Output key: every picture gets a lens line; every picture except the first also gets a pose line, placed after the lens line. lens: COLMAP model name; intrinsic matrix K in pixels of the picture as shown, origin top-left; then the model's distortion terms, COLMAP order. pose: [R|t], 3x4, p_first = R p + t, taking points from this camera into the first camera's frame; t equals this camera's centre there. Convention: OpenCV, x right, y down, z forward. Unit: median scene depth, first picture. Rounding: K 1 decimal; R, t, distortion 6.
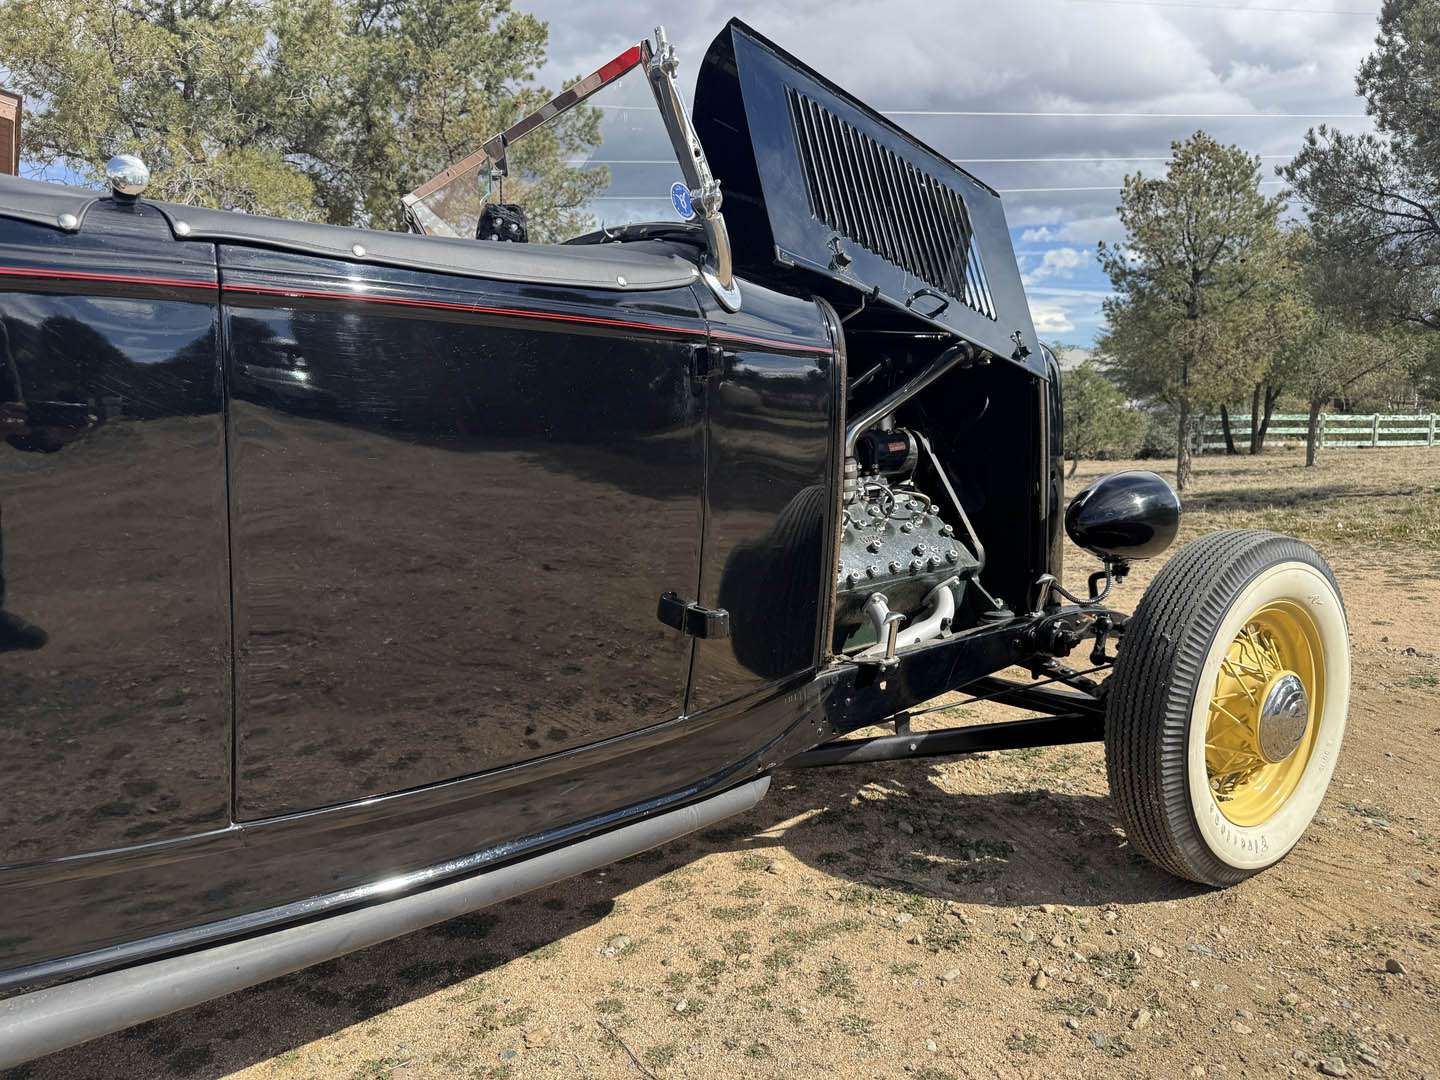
lens RADIAL K [[1084.7, 0, 716.5], [0, 1084.7, 534.7], [0, 0, 1]] dist [0.021271, -0.003709]
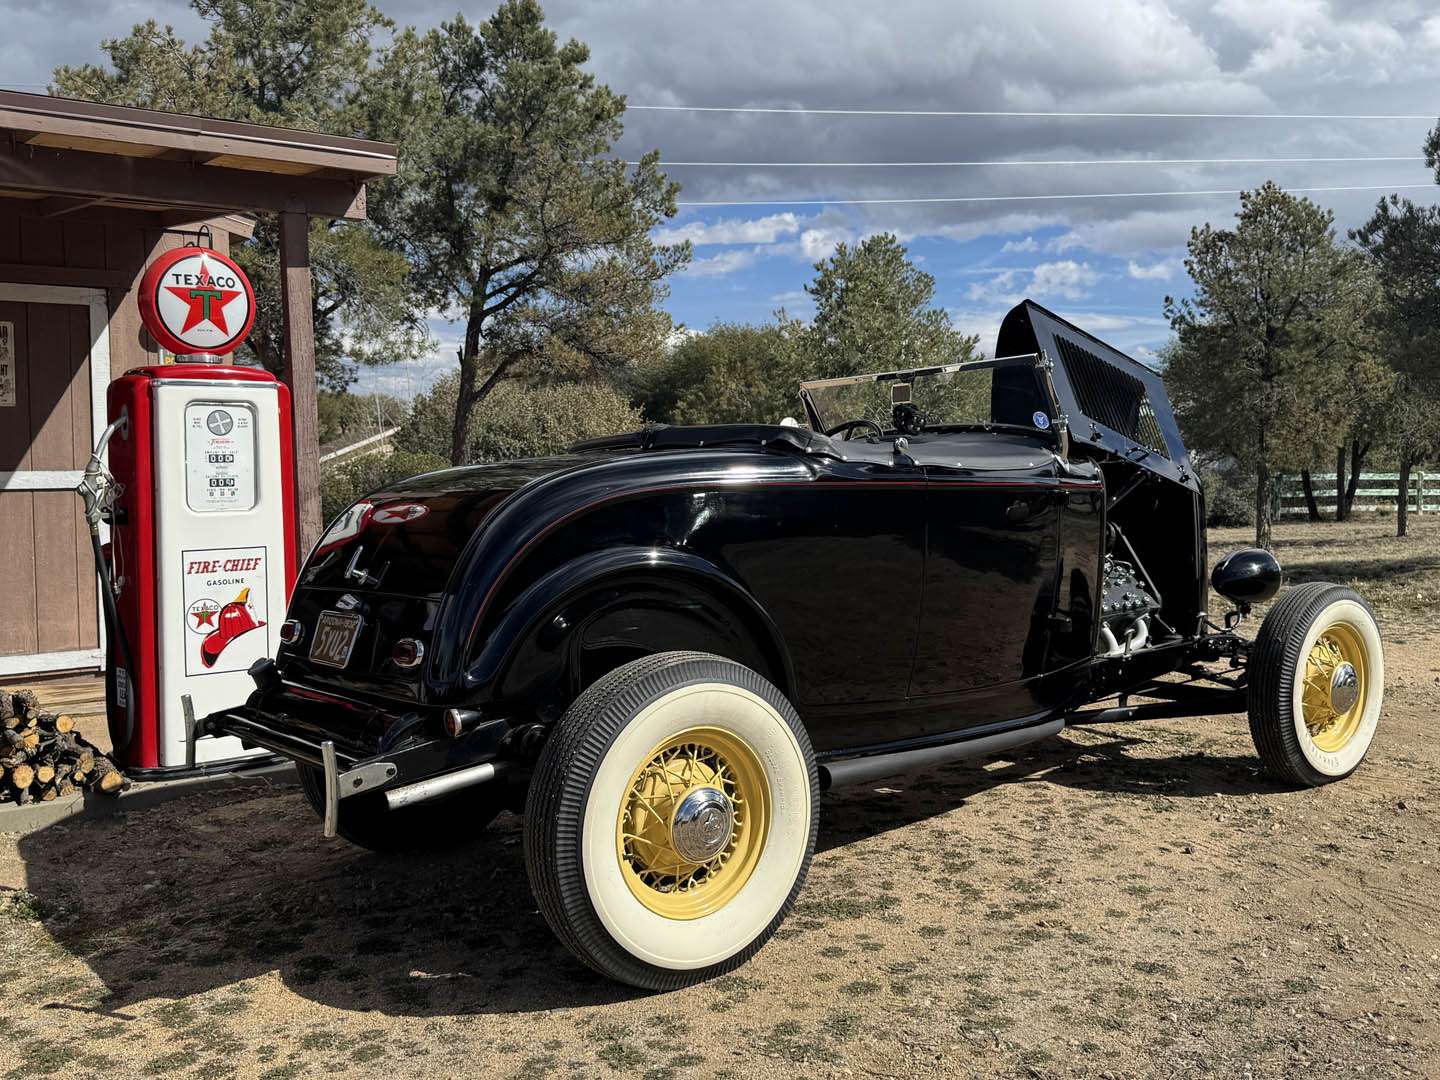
lens RADIAL K [[1413.6, 0, 717.4], [0, 1413.6, 528.5], [0, 0, 1]] dist [0.042221, 0.000000]
pose [[0.999077, -0.002207, 0.042891, -0.475104], [0.005070, 0.997756, -0.066765, 0.046244], [-0.042648, 0.066921, 0.996846, -1.019984]]
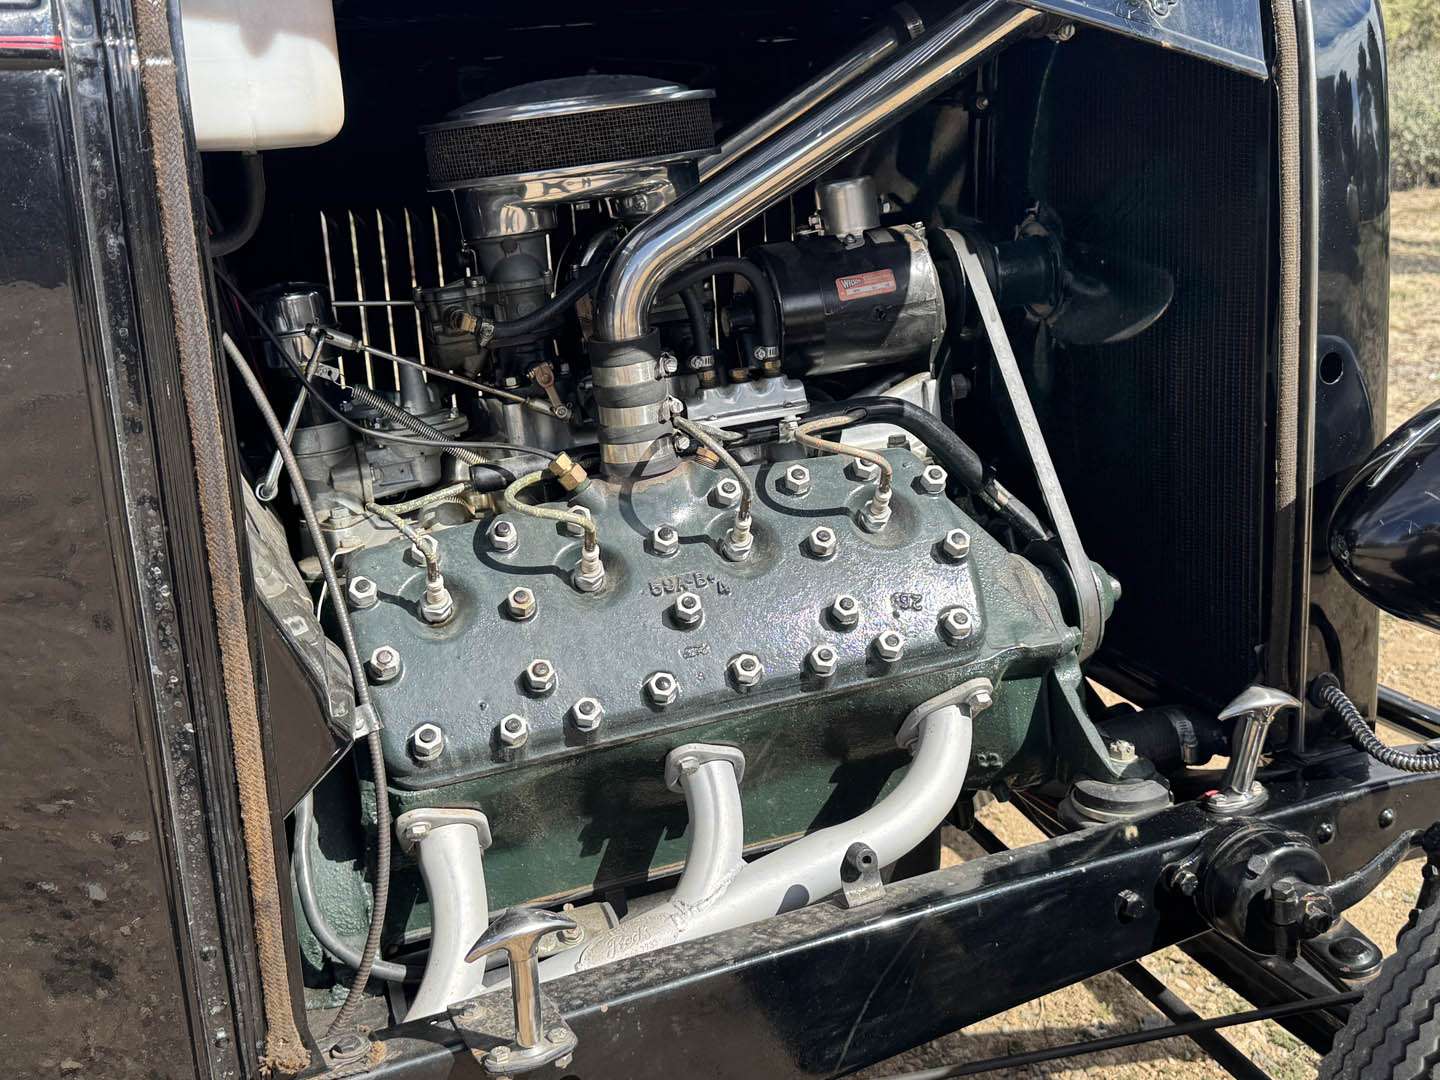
lens RADIAL K [[1643.5, 0, 721.9], [0, 1643.5, 541.1], [0, 0, 1]] dist [0.007229, 0.000000]
pose [[0.952301, 0.021212, -0.304423, 0.274187], [0.023641, 0.989455, 0.142899, -0.073505], [0.304244, -0.143280, 0.941757, 0.454691]]
